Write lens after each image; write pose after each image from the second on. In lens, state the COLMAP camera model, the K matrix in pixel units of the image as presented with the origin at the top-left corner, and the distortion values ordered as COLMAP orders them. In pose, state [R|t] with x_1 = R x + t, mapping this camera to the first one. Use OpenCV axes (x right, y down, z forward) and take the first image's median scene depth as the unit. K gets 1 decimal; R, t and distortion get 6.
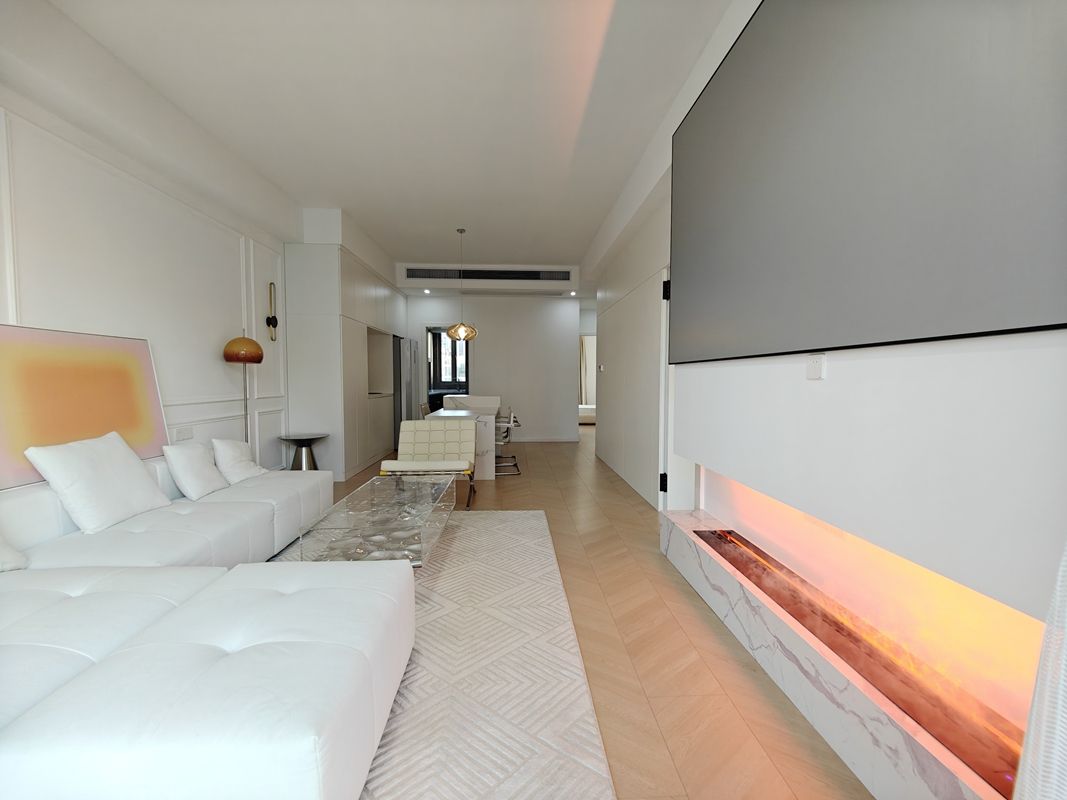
lens RADIAL K [[464.8, 0, 539.1], [0, 464.8, 403.0], [0, 0, 1]] dist [-0.000096, -0.000416]
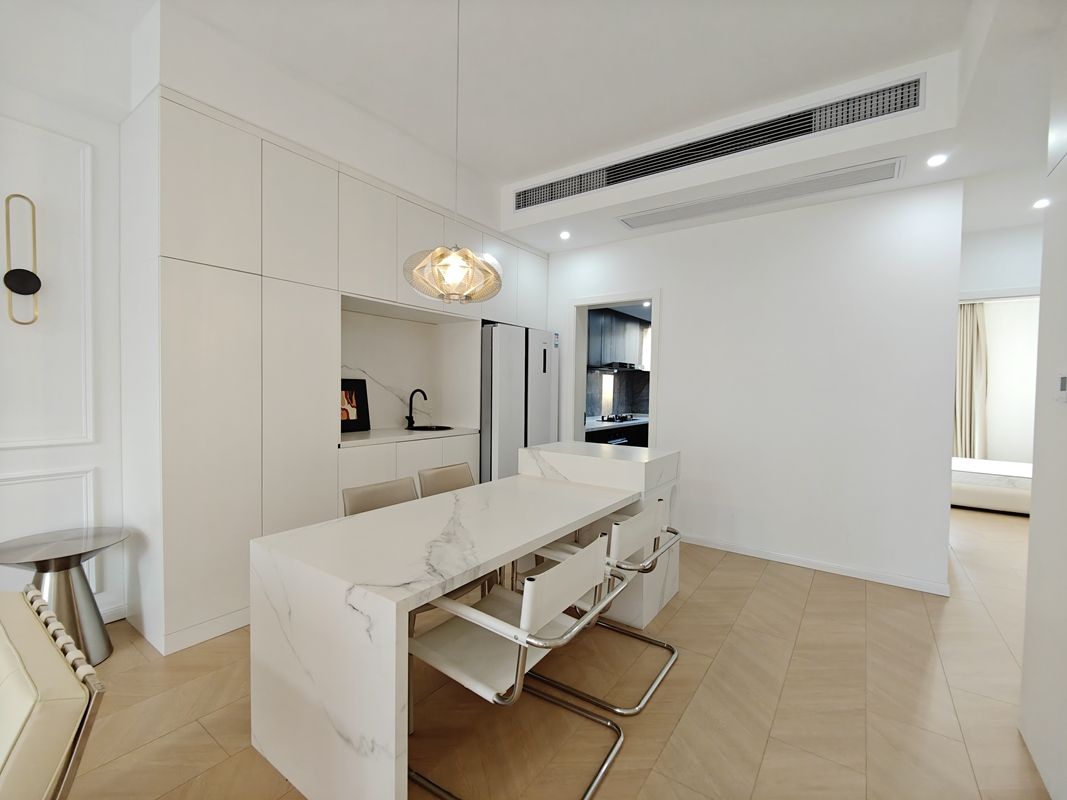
lens RADIAL K [[464.6, 0, 536.3], [0, 464.6, 389.5], [0, 0, 1]] dist [0.002290, 0.000479]
pose [[0.779362, 0.012172, -0.626456, 0.096233], [-0.043921, 0.998413, -0.035242, -0.070753], [0.625033, 0.054981, 0.778660, 0.897939]]
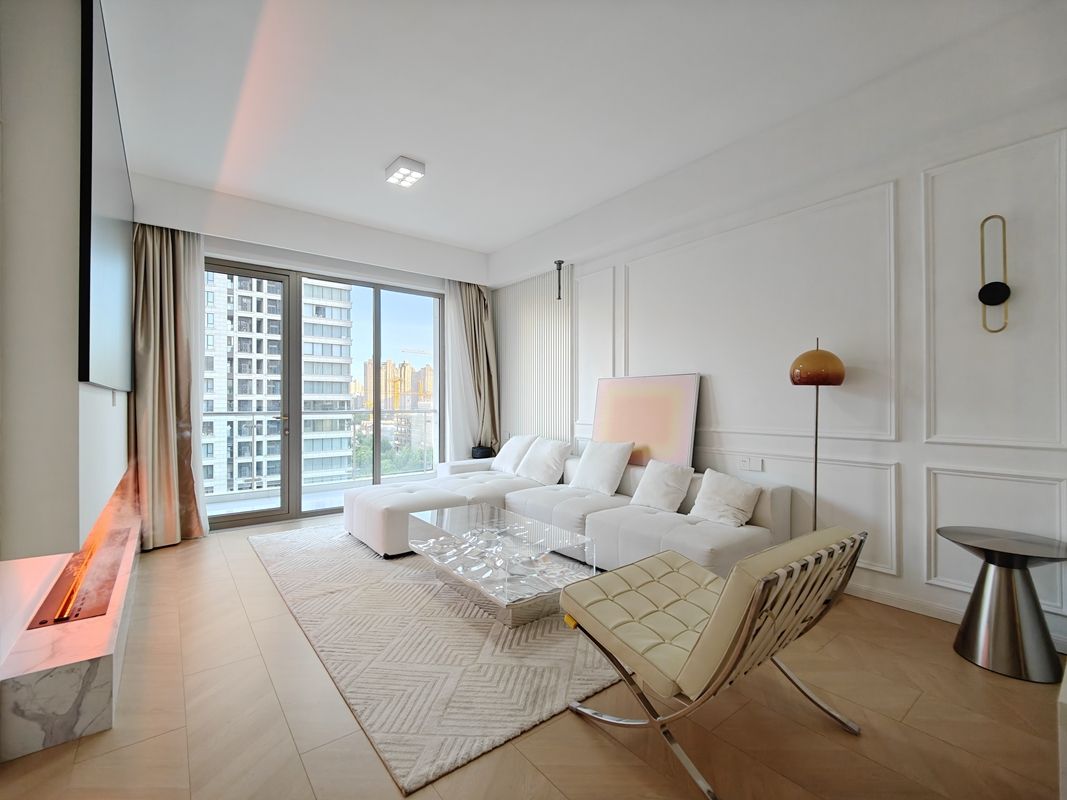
lens RADIAL K [[481.3, 0, 532.5], [0, 481.3, 382.9], [0, 0, 1]] dist [0.000684, -0.000042]
pose [[-0.832131, -0.026807, -0.553930, 0.109634], [-0.032666, 0.999466, 0.000704, -0.059784], [0.553616, 0.018680, -0.832563, 1.078157]]
